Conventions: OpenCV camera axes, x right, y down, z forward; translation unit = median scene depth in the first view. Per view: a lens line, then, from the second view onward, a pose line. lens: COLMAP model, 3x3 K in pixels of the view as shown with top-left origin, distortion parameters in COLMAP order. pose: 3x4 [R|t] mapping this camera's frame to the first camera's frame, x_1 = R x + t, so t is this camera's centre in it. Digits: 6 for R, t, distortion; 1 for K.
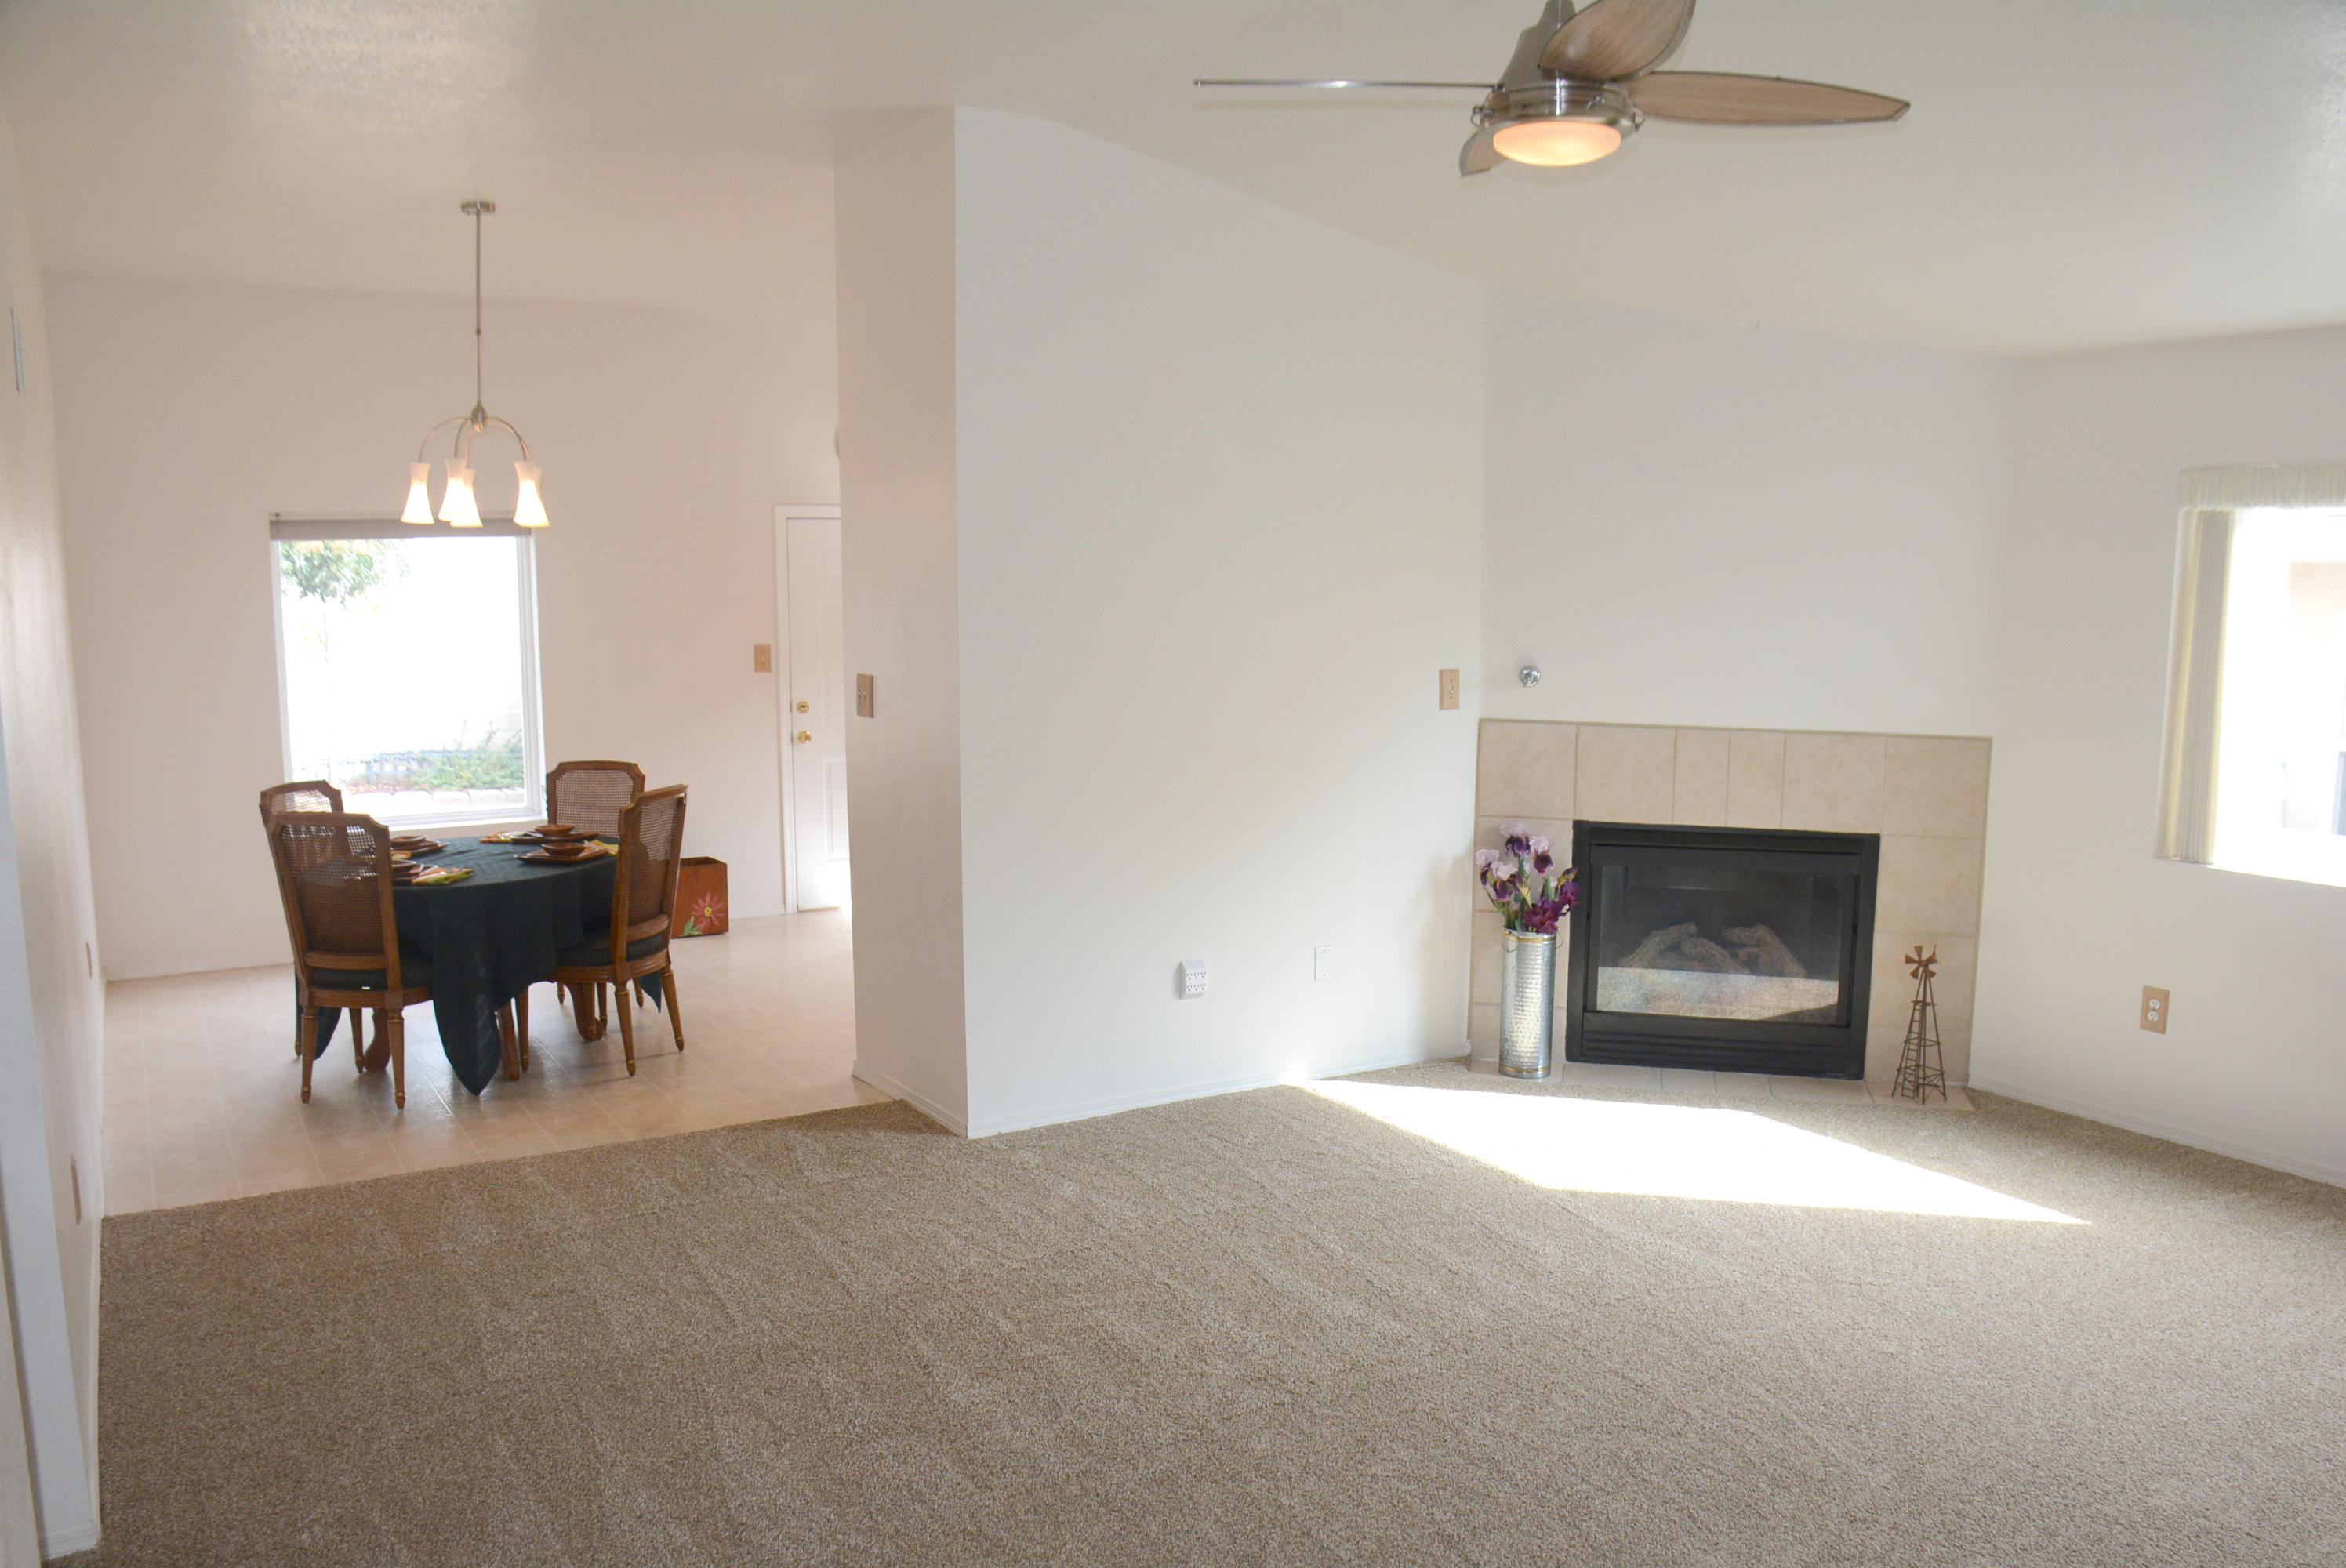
lens RADIAL K [[1848.5, 0, 1175.4], [0, 1848.5, 783.3], [0, 0, 1]] dist [-0.110806, 0.013092]
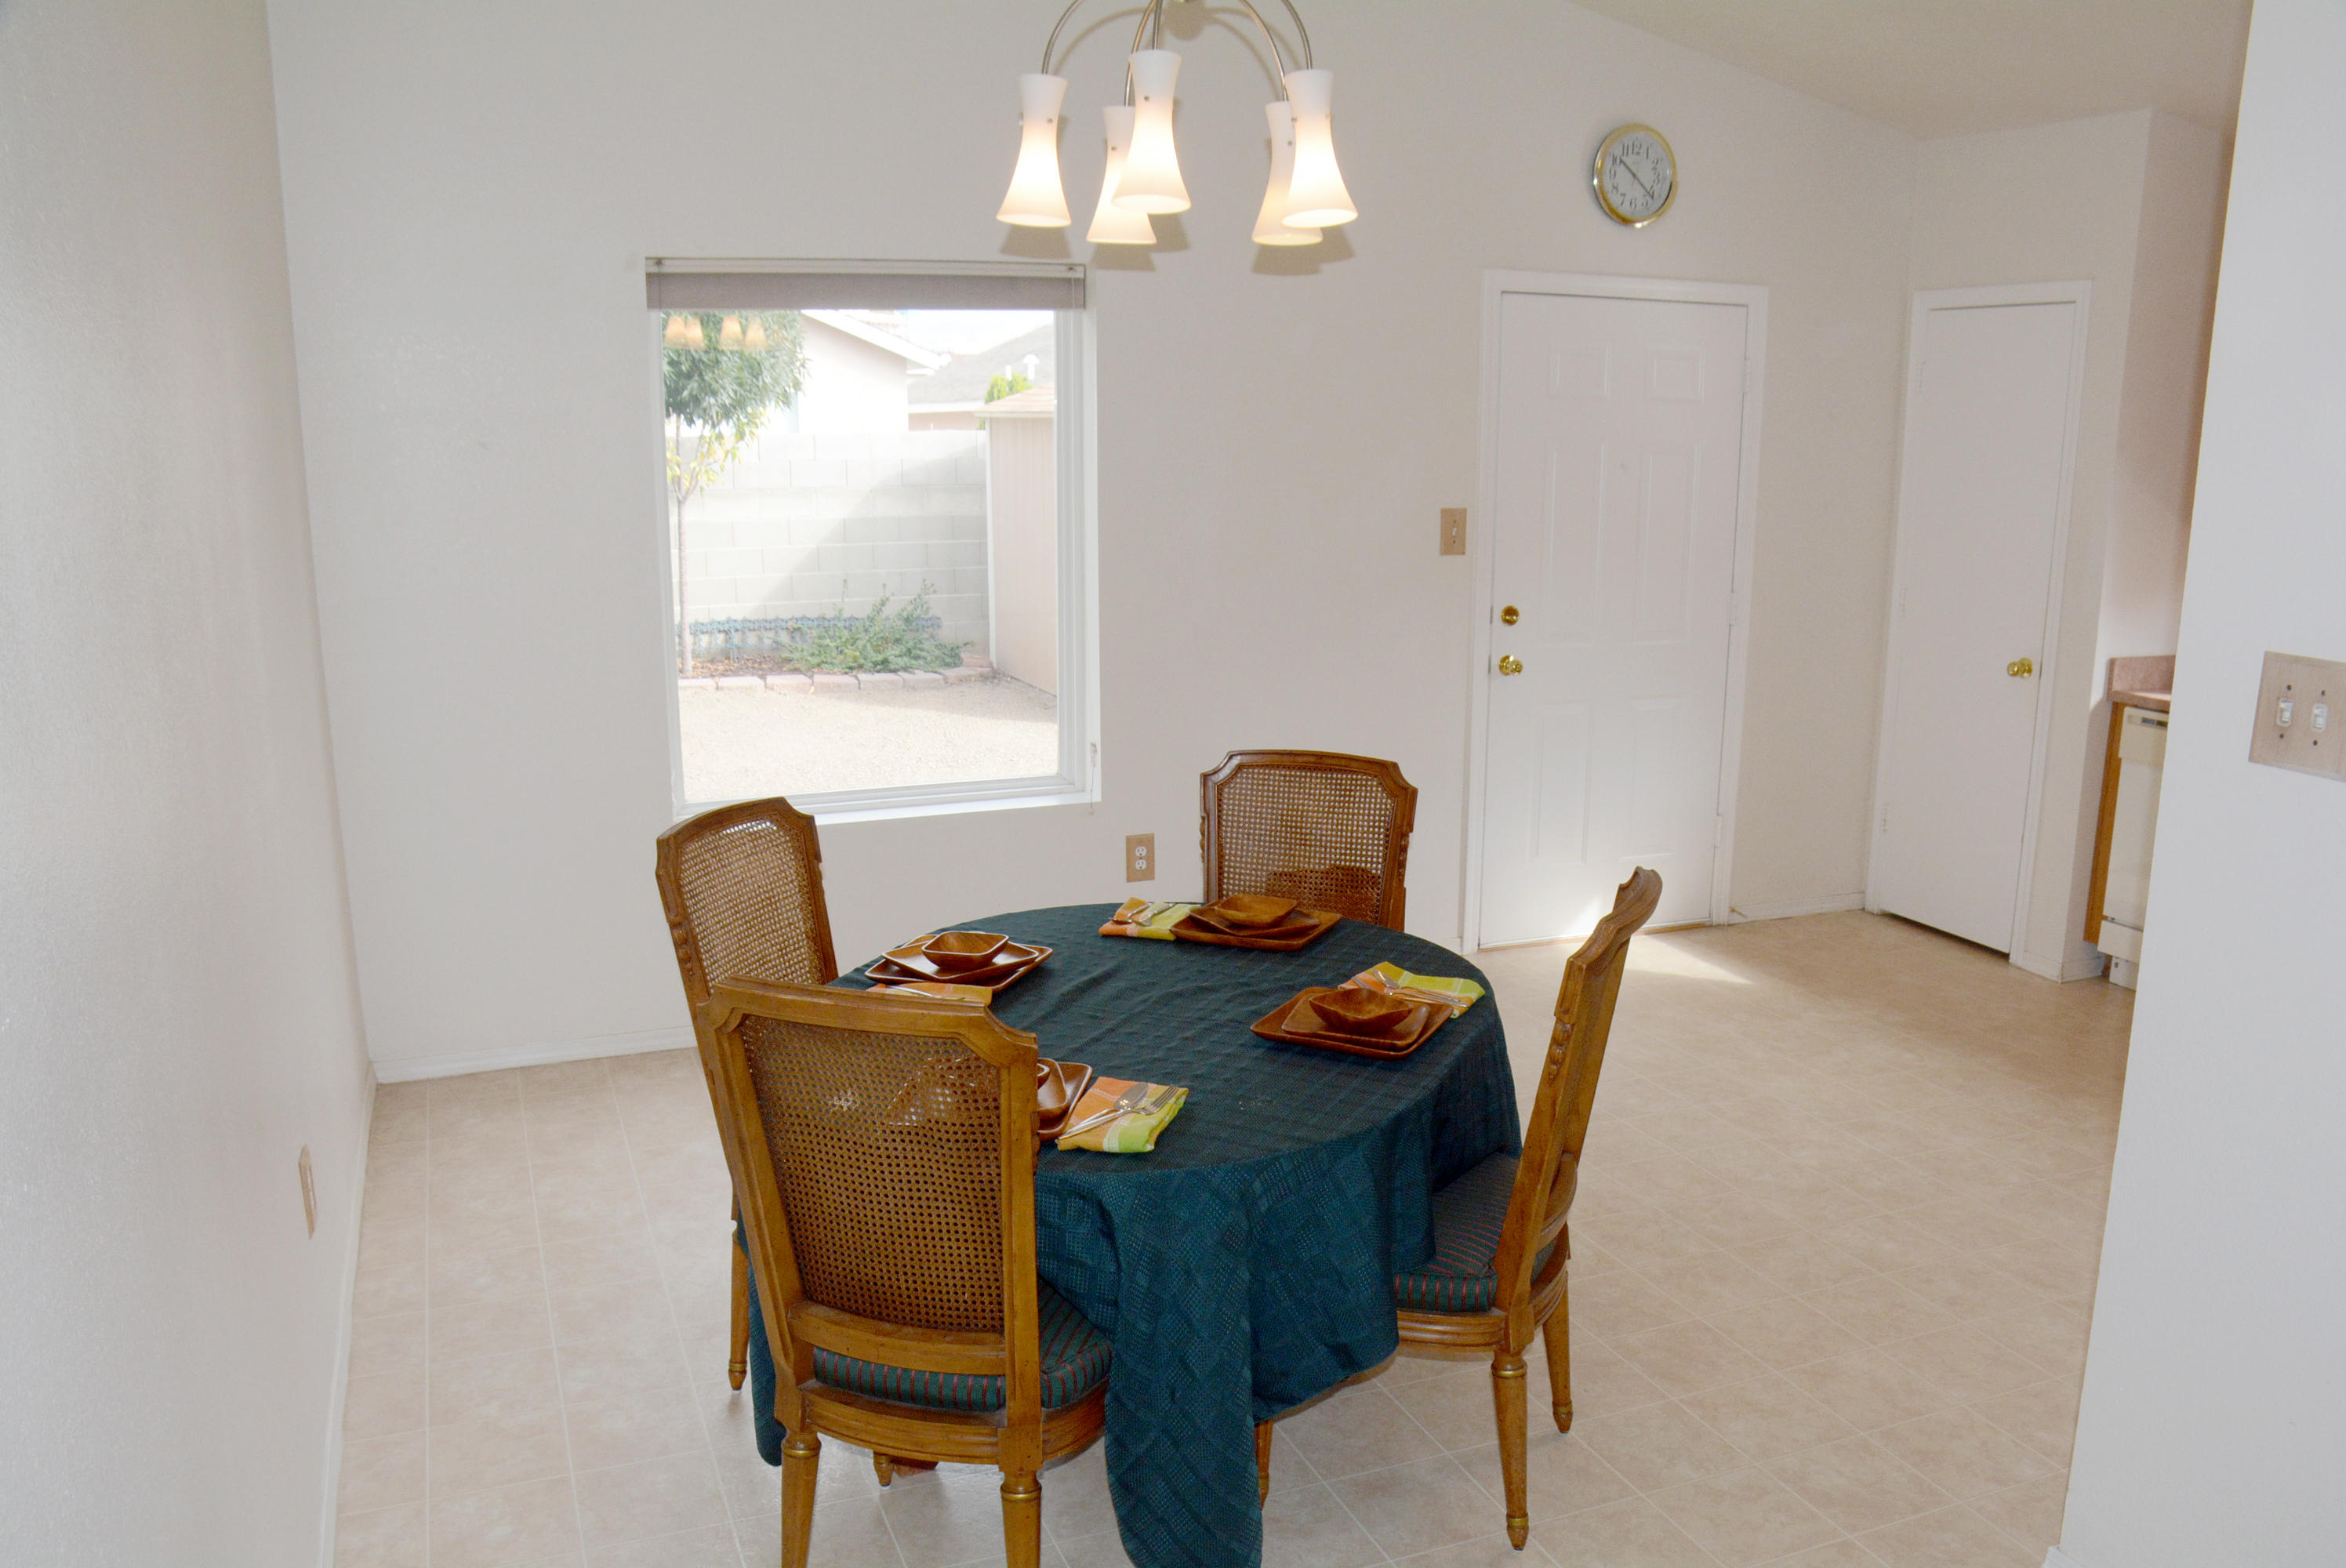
lens RADIAL K [[1848.5, 0, 1169.8], [0, 1848.5, 790.0], [0, 0, 1]] dist [-0.110806, 0.013092]
pose [[0.987131, 0.040452, -0.154711, -0.175519], [-0.026333, 0.995388, 0.092246, -0.030020], [0.157729, -0.086985, 0.983644, 0.320026]]
